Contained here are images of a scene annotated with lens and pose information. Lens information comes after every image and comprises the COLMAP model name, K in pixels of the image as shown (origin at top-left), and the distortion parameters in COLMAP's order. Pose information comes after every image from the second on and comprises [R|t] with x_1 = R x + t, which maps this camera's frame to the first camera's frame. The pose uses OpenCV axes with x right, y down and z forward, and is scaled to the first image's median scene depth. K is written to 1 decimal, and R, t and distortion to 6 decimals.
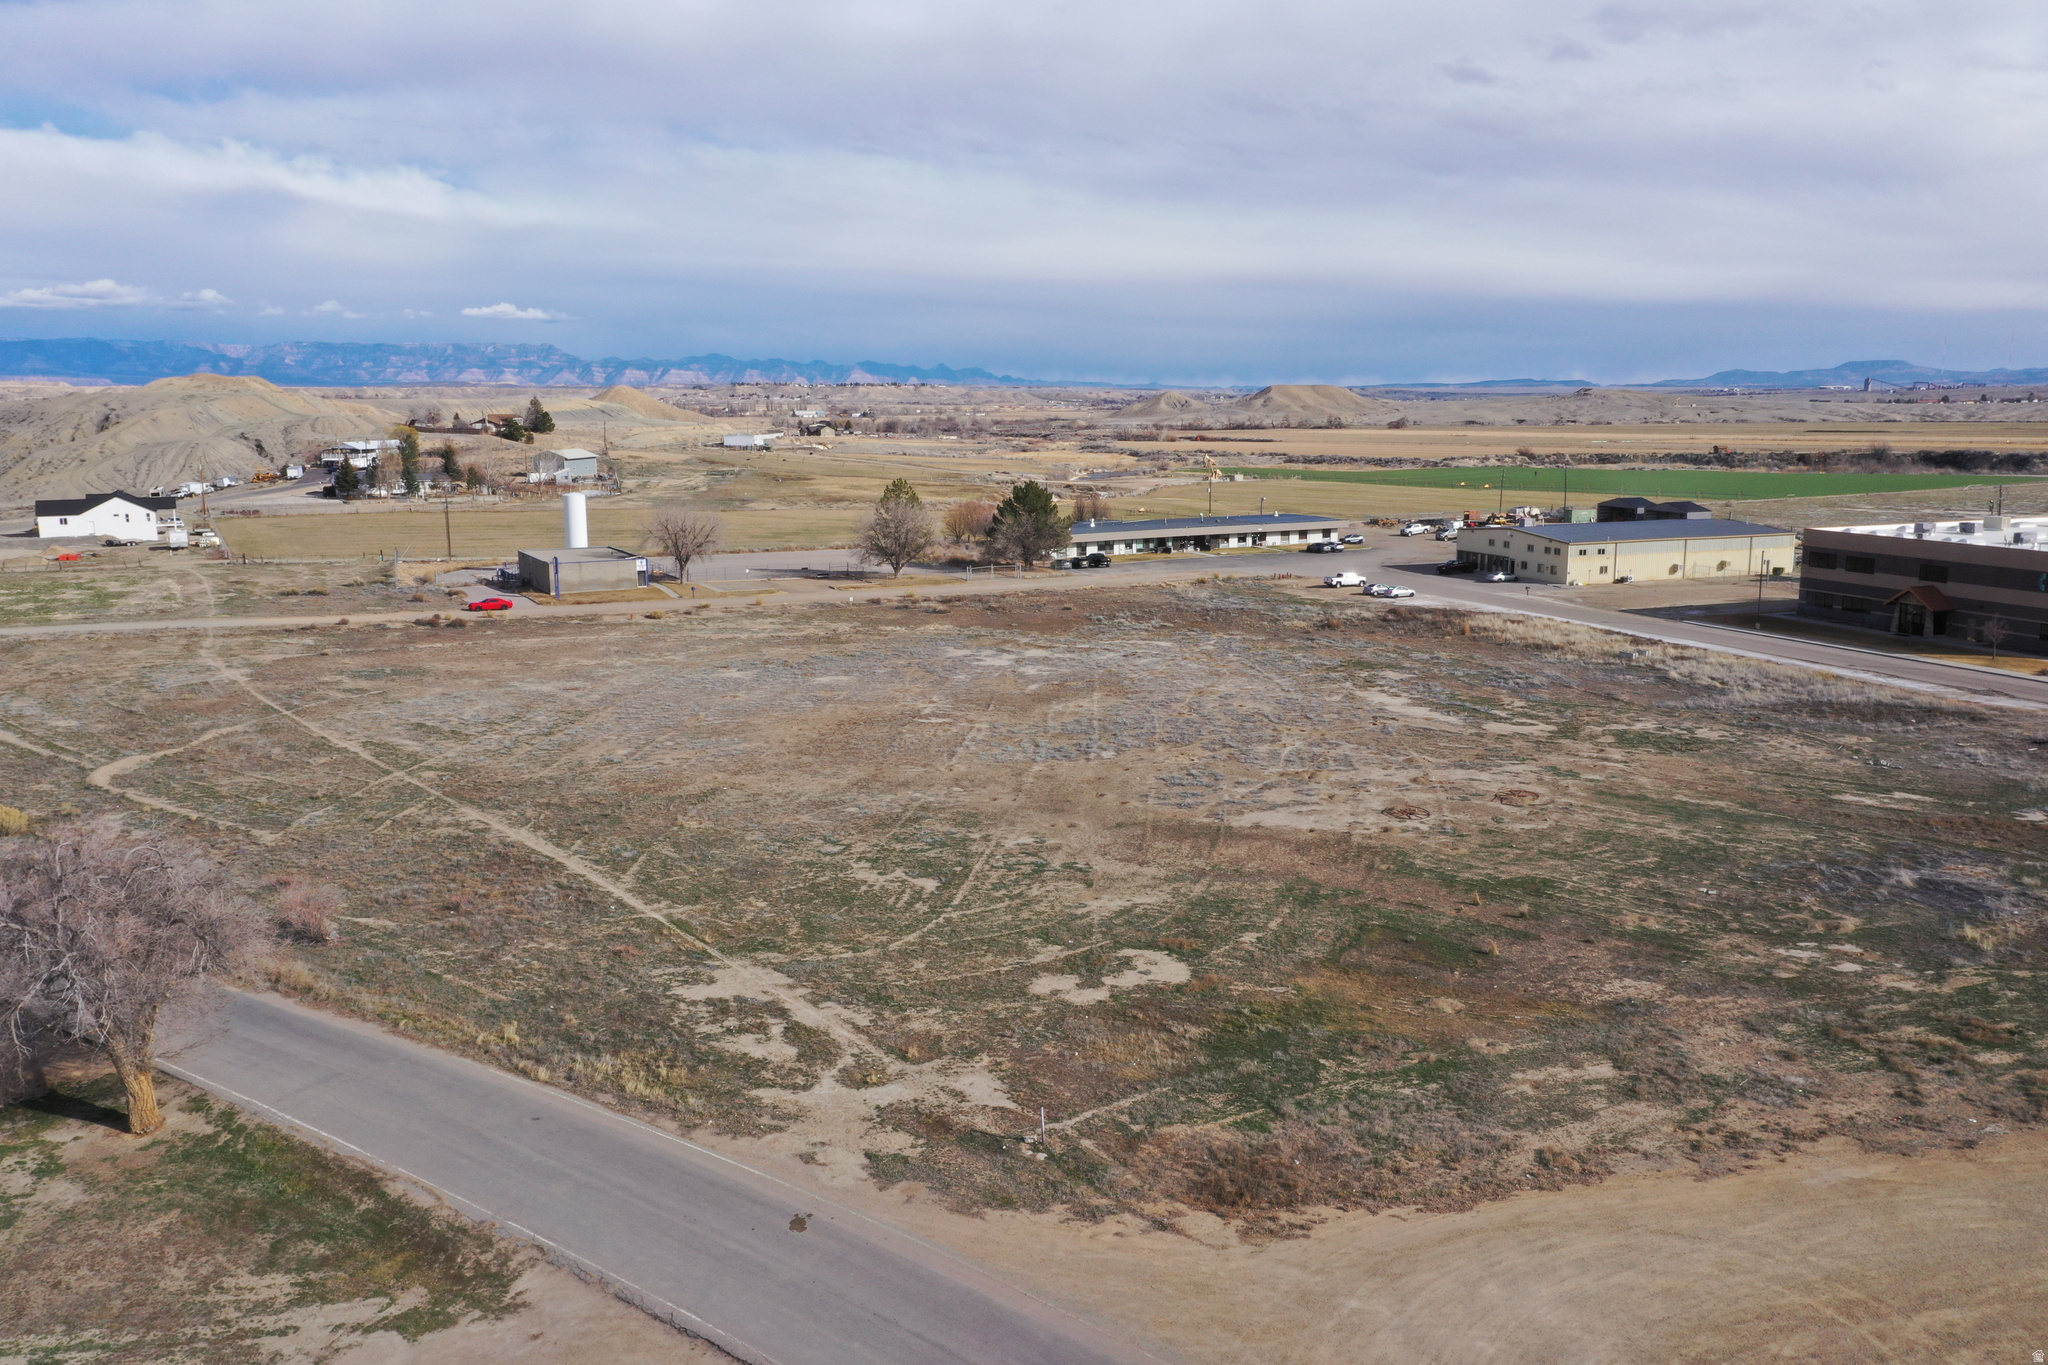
lens RADIAL K [[1677.8, 0, 1024.0], [0, 1677.8, 682.5], [0, 0, 1]] dist [0.013003, 0.001621]
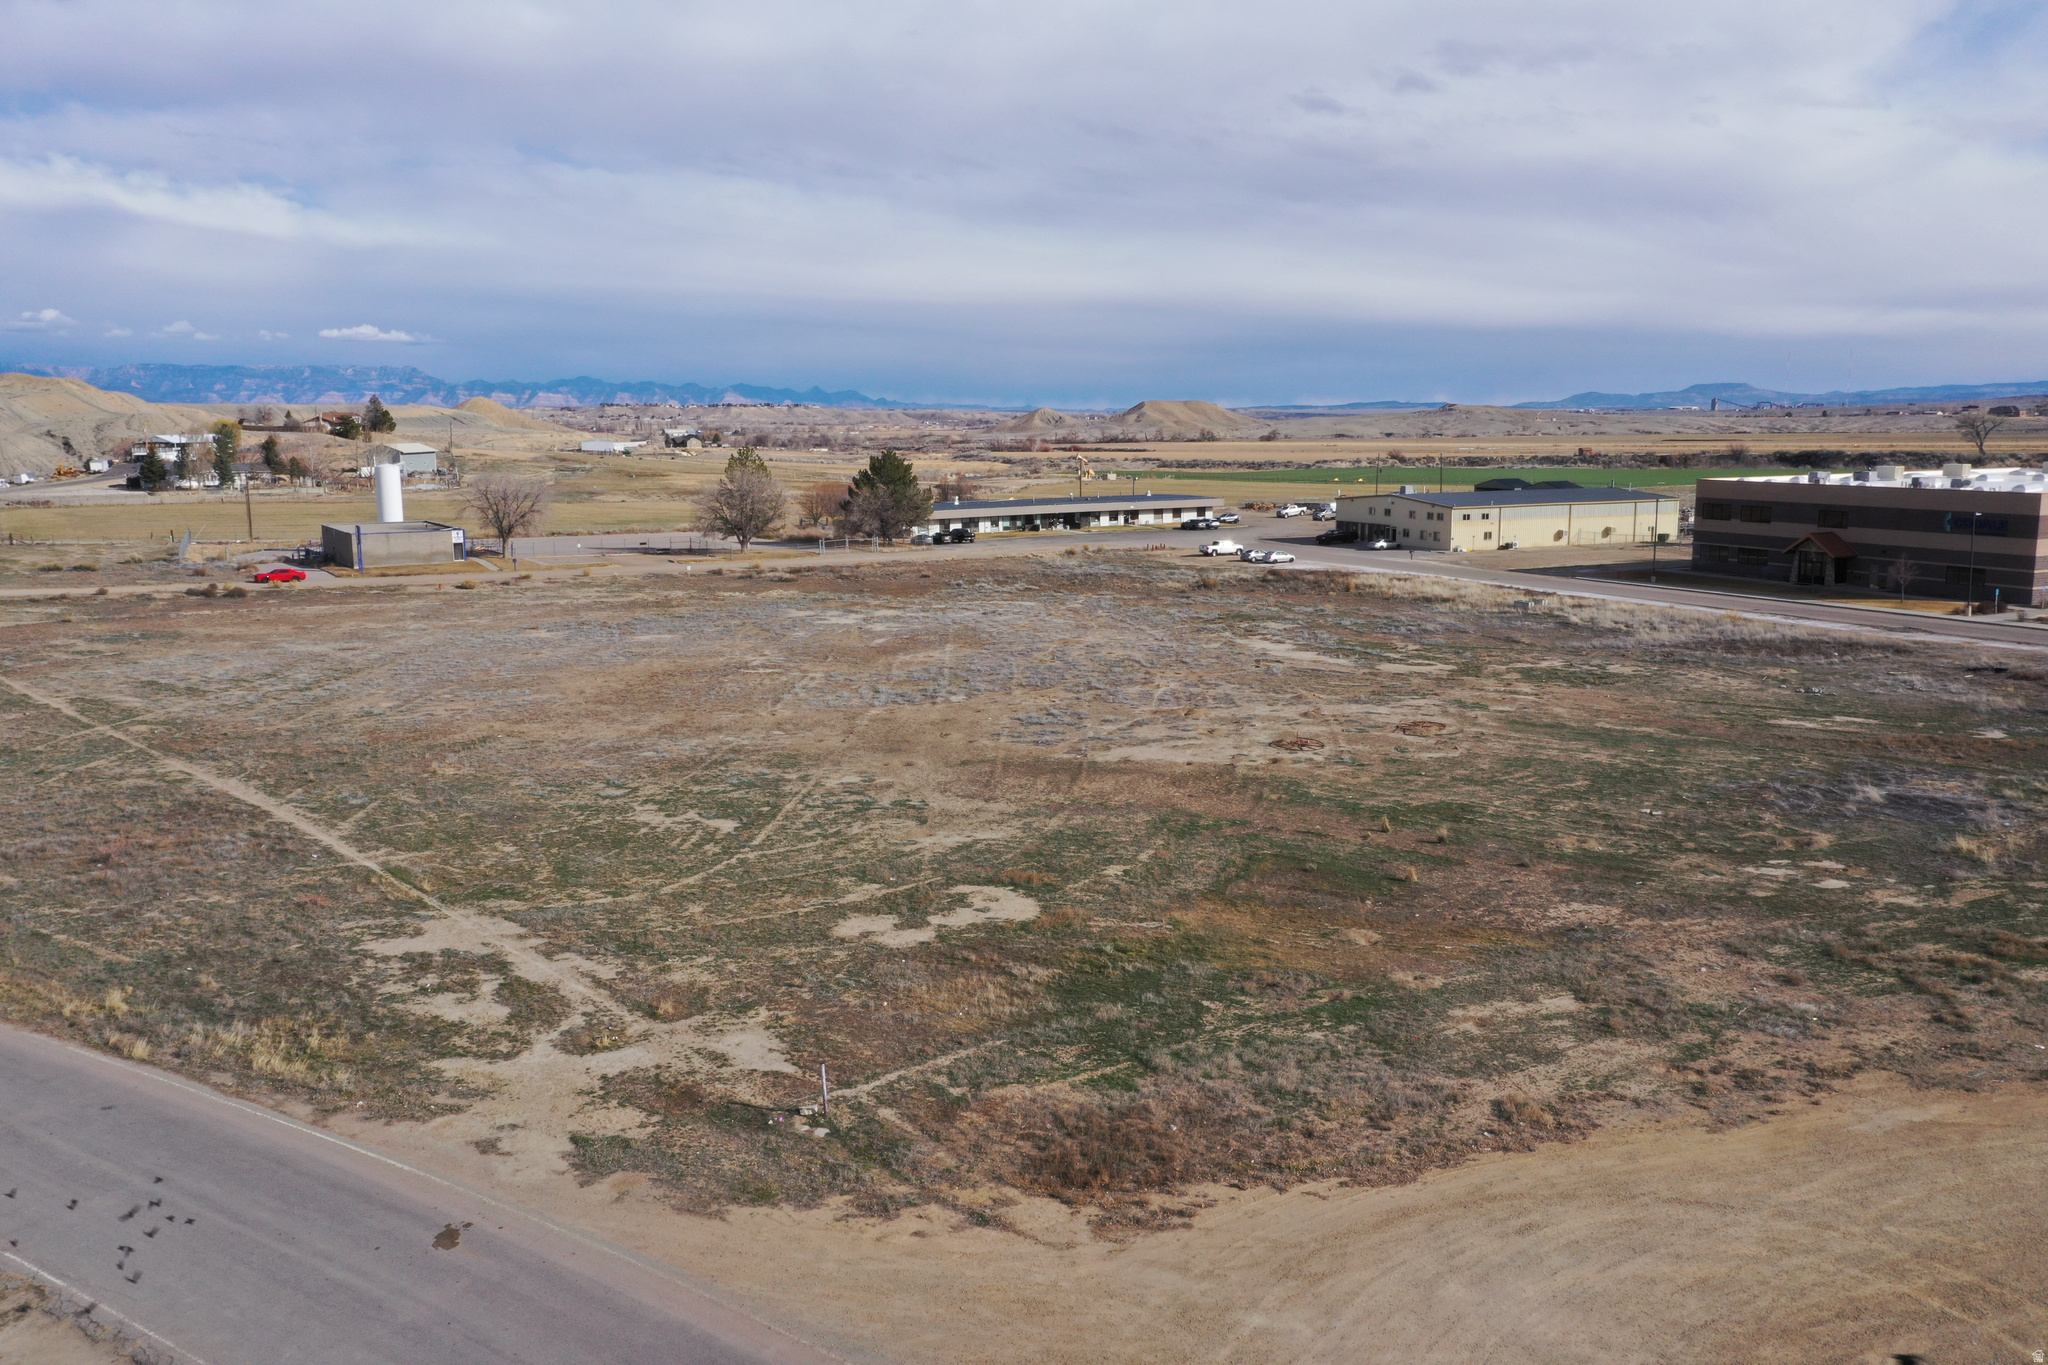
lens RADIAL K [[1677.8, 0, 1024.0], [0, 1677.8, 682.5], [0, 0, 1]] dist [0.013003, 0.001621]
pose [[0.997317, -0.015501, 0.071540, 0.030278], [0.016412, 0.999791, -0.012168, 0.062462], [-0.071337, 0.013309, 0.997363, 0.171703]]
